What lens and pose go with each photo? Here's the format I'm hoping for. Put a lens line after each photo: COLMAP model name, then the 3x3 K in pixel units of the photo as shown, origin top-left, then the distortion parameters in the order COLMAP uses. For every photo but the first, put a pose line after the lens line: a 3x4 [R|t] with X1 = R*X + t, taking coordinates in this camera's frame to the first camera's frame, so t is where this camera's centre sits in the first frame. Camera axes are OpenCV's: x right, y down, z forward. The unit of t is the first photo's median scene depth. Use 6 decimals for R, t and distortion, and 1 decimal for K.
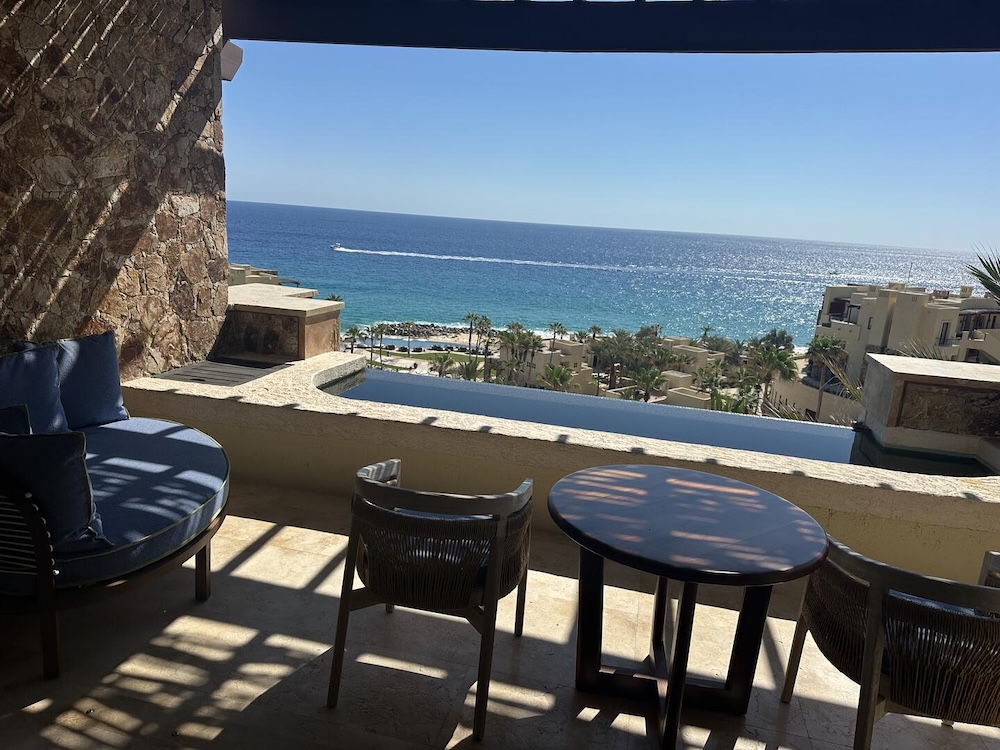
lens RADIAL K [[698.7, 0, 500.0], [0, 698.7, 375.0], [0, 0, 1]] dist [0.056399, -0.057694]
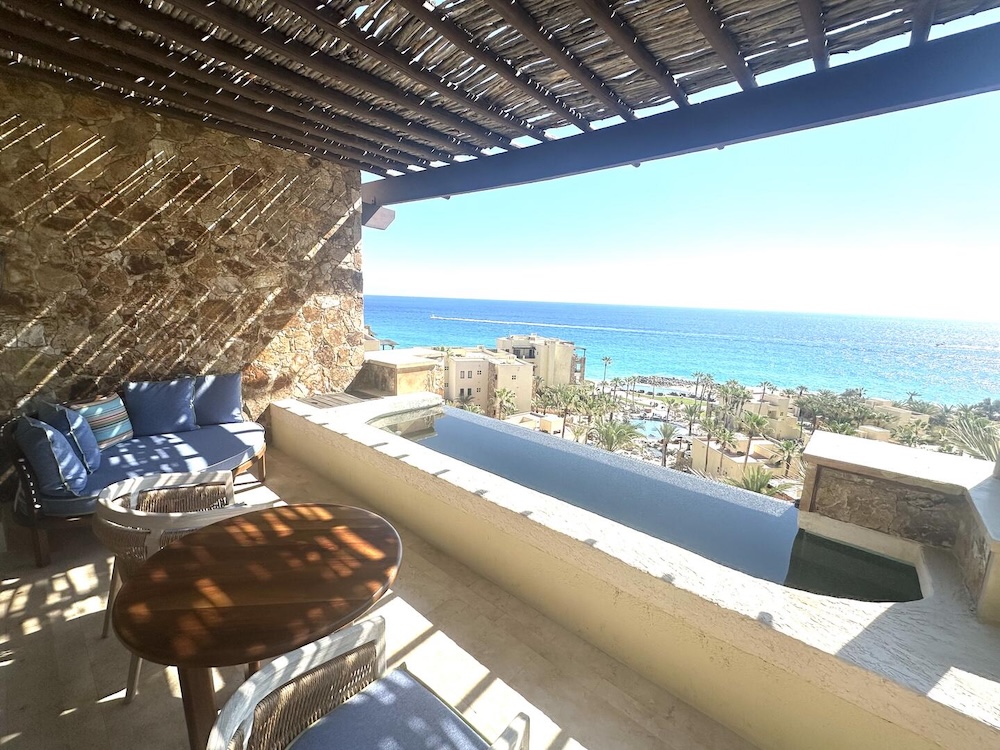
lens RADIAL K [[433.8, 0, 500.0], [0, 433.8, 375.0], [0, 0, 1]] dist [-0.000538, -0.000133]
pose [[0.884192, 0.049969, -0.464444, 0.419923], [-0.082962, 0.995254, -0.050864, -0.041580], [0.459698, 0.083505, 0.884141, 0.263889]]
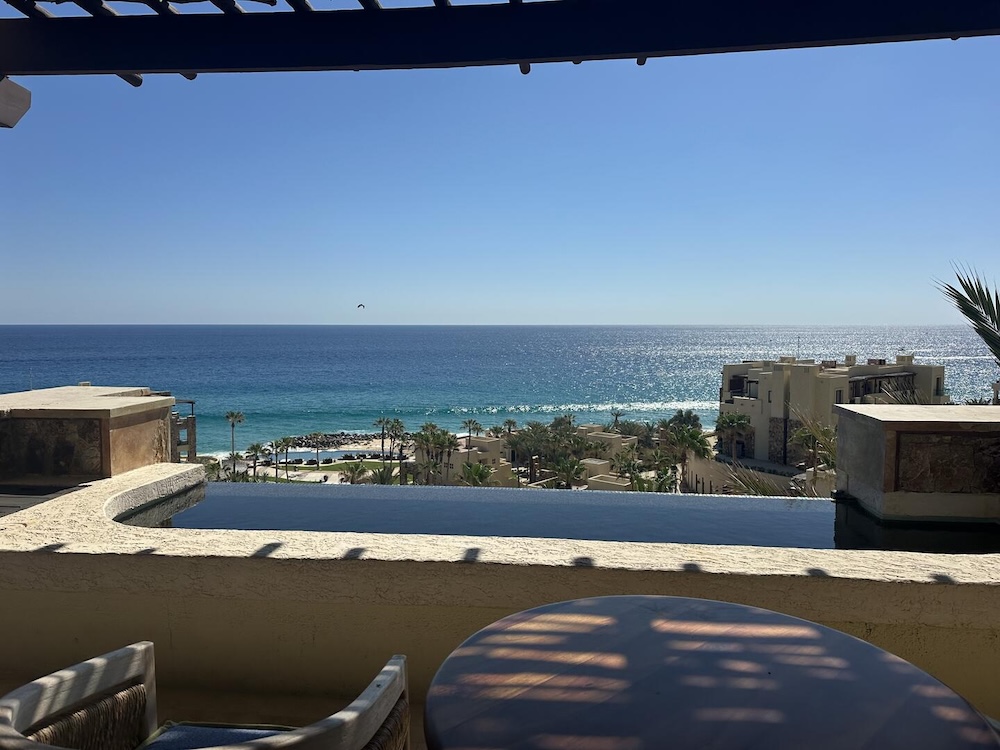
lens RADIAL K [[702.5, 0, 500.1], [0, 702.5, 353.6], [0, 0, 1]] dist [0.127358, -0.184262]
pose [[0.989152, -0.071541, 0.128298, 0.035684], [0.092331, 0.982093, -0.164223, 0.012209], [-0.114252, 0.174287, 0.978044, 0.231658]]
